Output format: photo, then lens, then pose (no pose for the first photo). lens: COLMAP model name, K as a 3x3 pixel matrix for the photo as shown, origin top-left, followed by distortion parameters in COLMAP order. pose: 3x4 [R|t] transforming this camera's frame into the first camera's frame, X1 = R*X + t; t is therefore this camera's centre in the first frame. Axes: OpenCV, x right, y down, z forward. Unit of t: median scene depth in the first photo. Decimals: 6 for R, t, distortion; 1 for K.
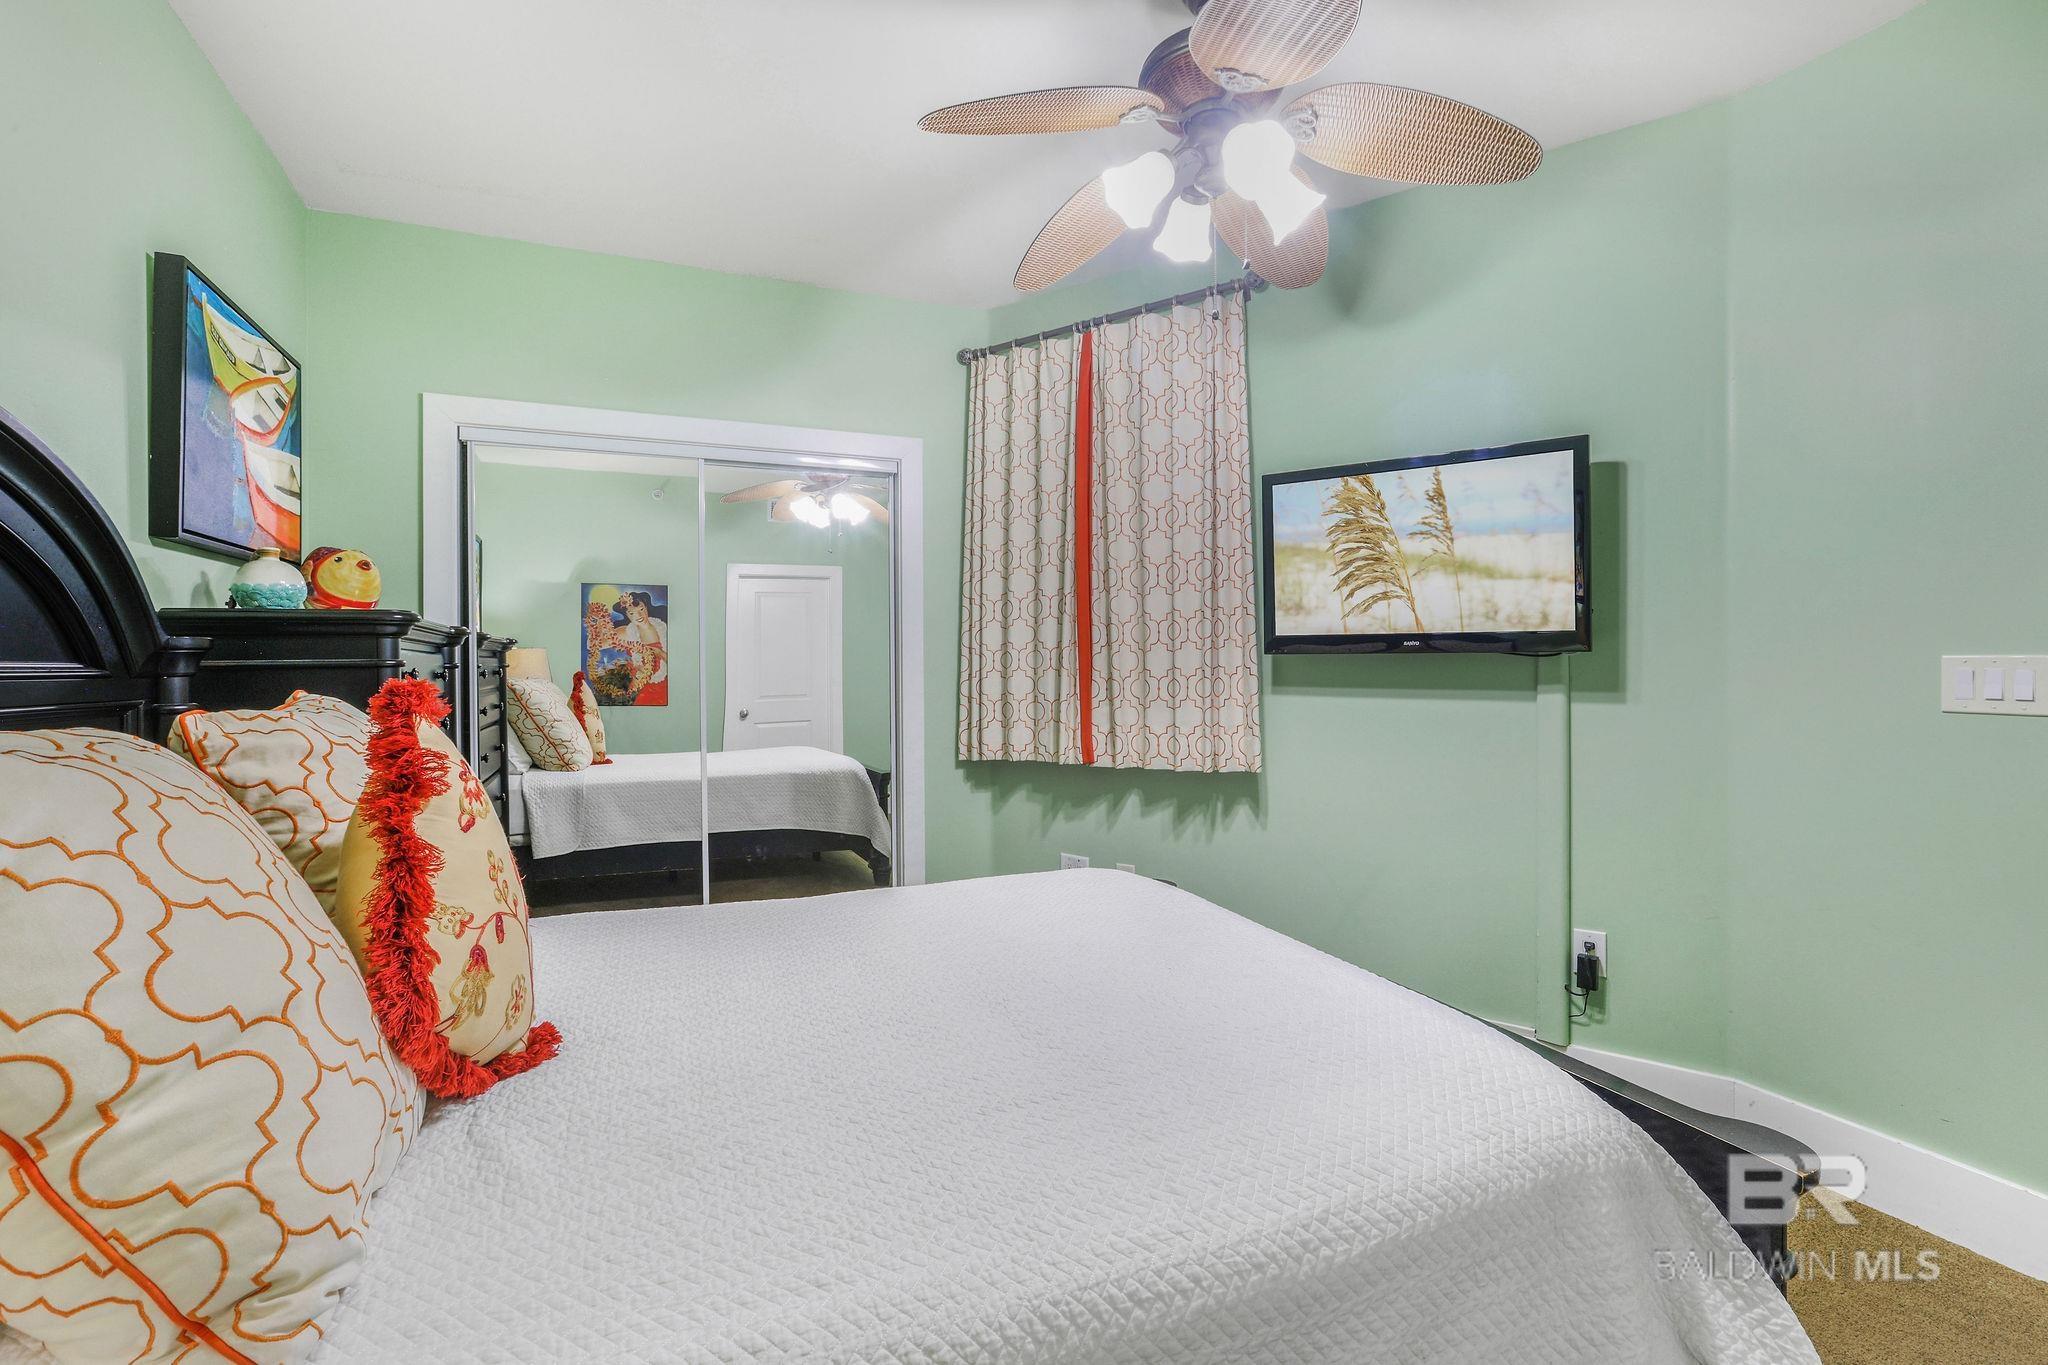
lens RADIAL K [[939.8, 0, 1023.3], [0, 939.8, 686.0], [0, 0, 1]] dist [-0.031330, 0.020911]
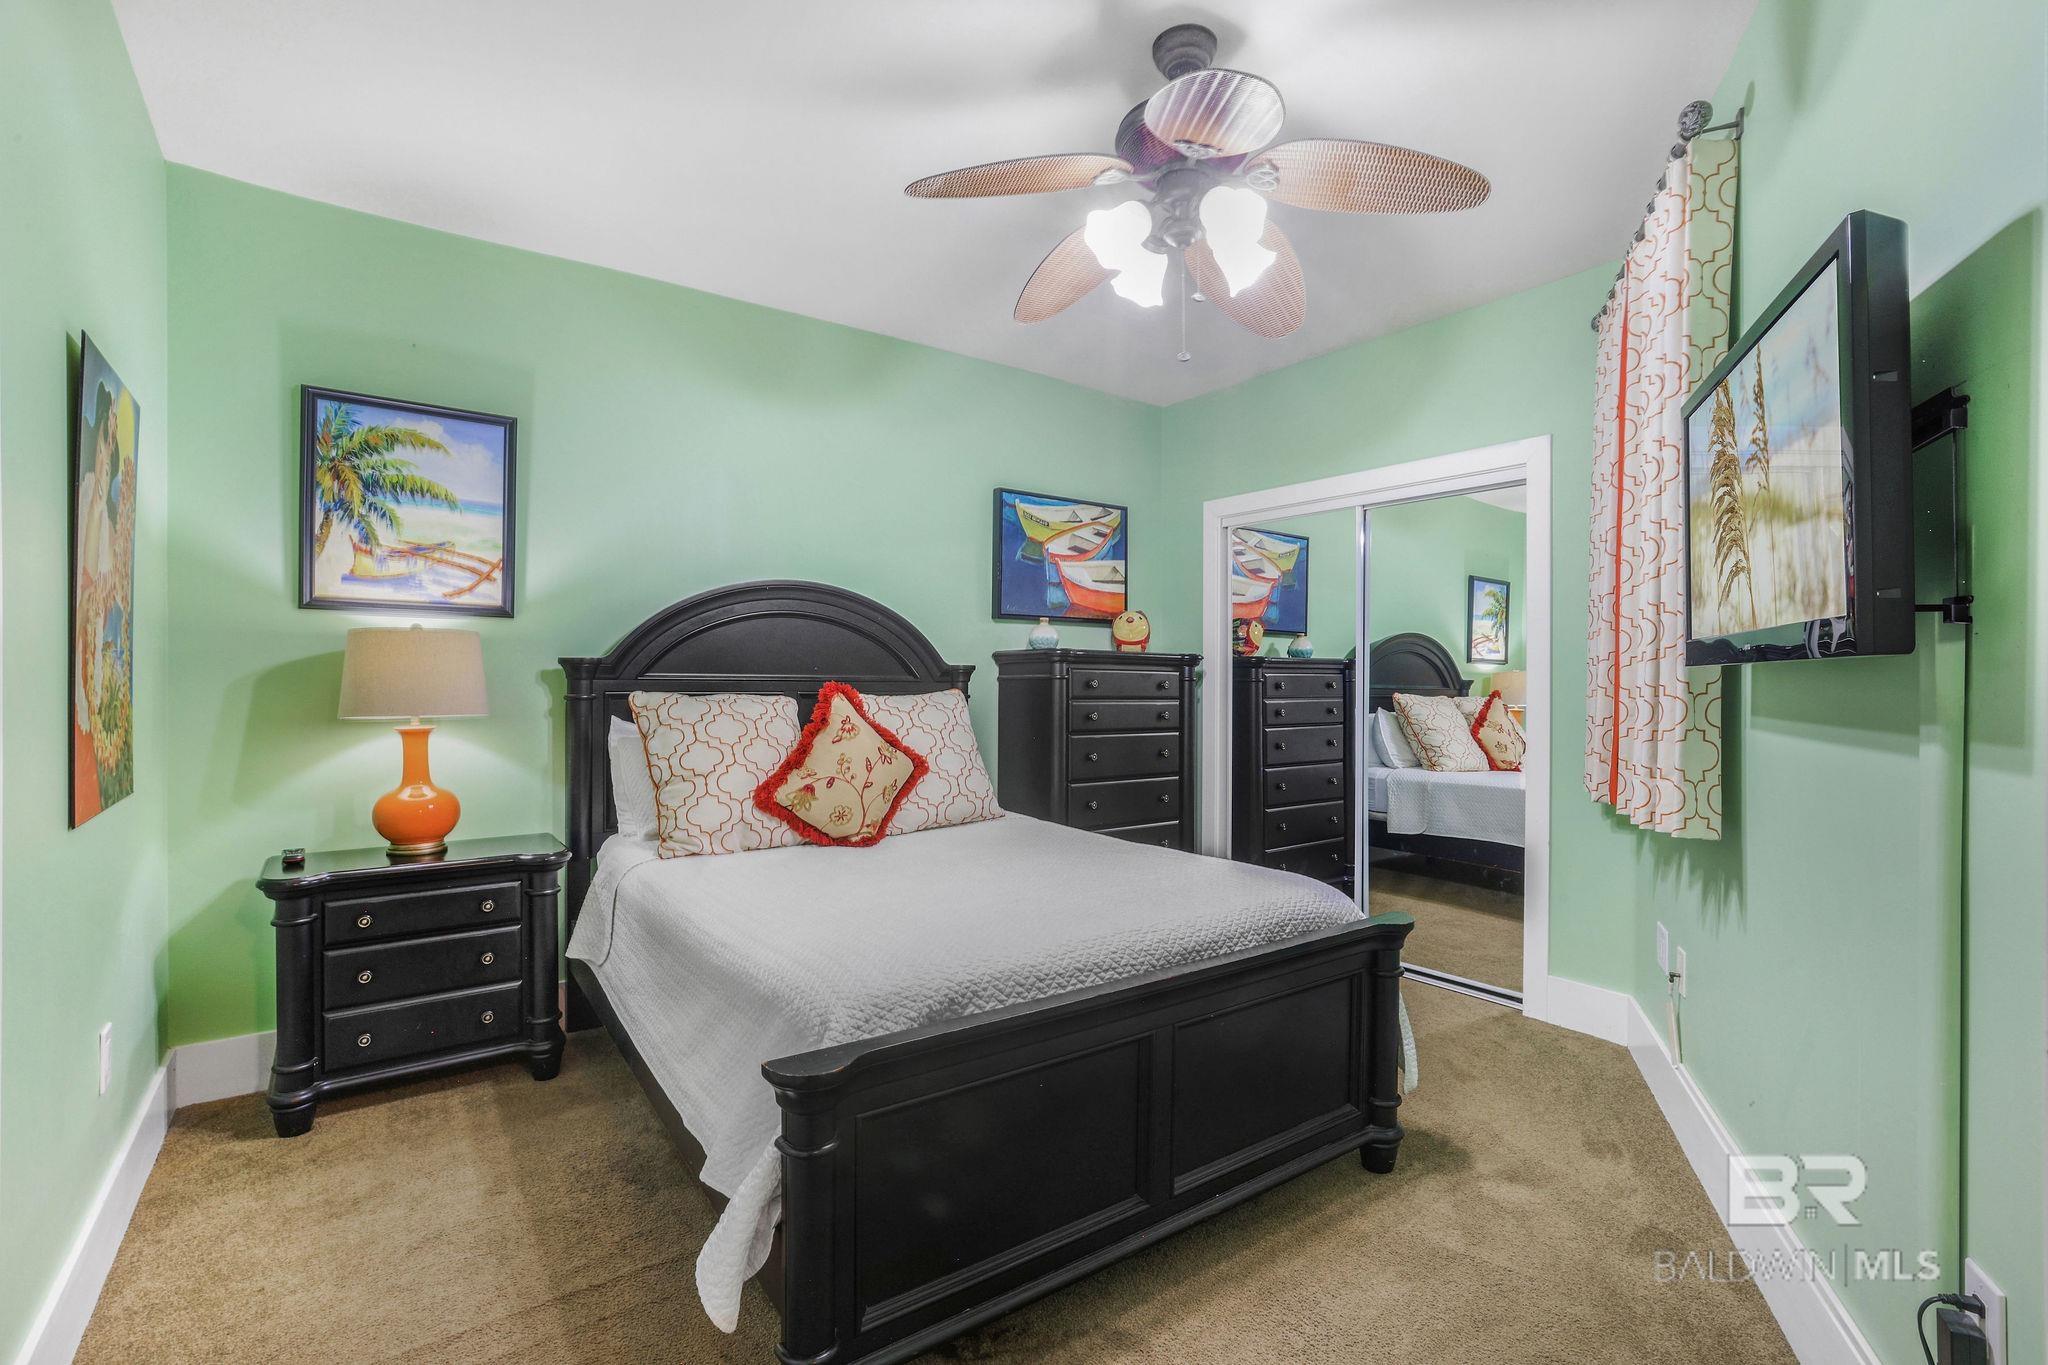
lens RADIAL K [[928.5, 0, 1014.1], [0, 928.5, 675.6], [0, 0, 1]] dist [-0.016967, 0.006896]
pose [[0.223630, -0.000330, -0.974674, 0.864768], [-0.027734, 0.999593, -0.006701, -0.009943], [0.974279, 0.028530, 0.223530, 0.405266]]
